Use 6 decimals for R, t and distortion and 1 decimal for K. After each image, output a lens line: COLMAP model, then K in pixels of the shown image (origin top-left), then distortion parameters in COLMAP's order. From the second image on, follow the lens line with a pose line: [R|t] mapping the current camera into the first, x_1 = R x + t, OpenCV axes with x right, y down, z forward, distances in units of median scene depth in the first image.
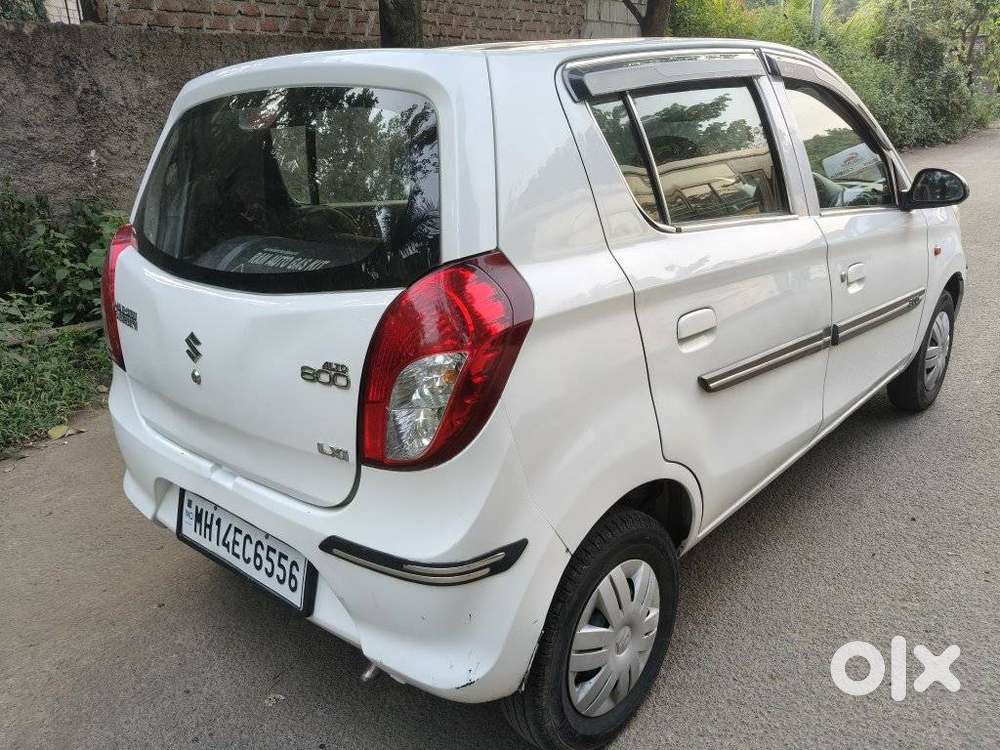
lens RADIAL K [[788.3, 0, 512.1], [0, 788.3, 376.7], [0, 0, 1]] dist [-0.017956, -0.008657]
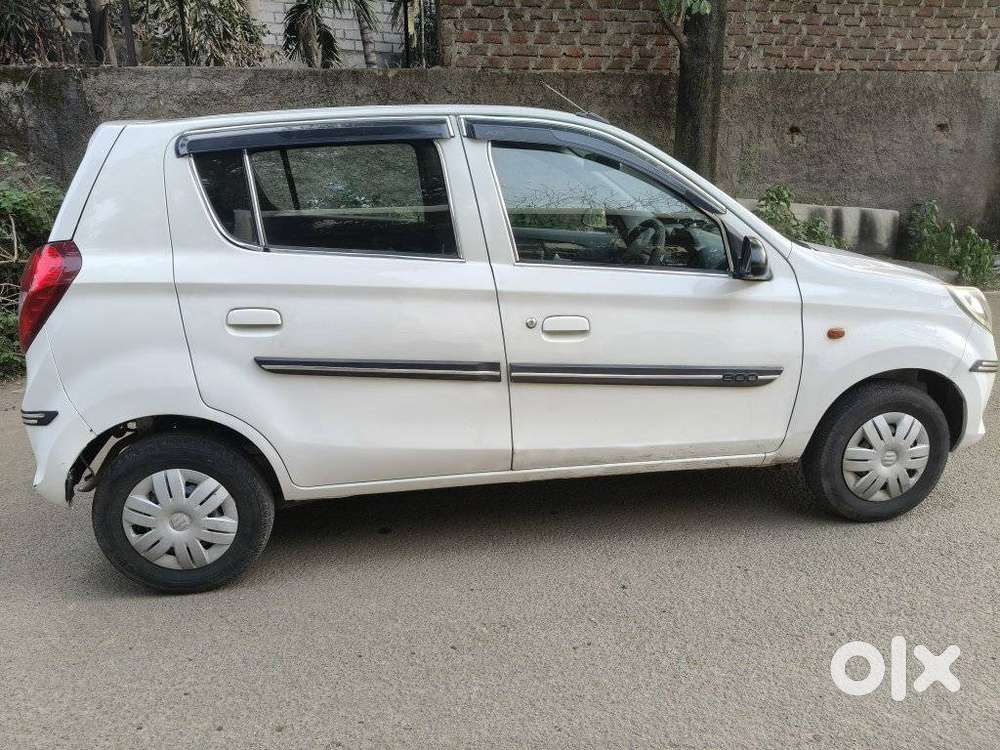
lens RADIAL K [[780.9, 0, 501.1], [0, 780.9, 376.9], [0, 0, 1]] dist [-0.007554, -0.015105]
pose [[0.779722, 0.214517, -0.588232, 0.426304], [-0.225647, 0.972622, 0.055594, -0.042835], [0.584053, 0.089385, 0.806779, 0.049323]]
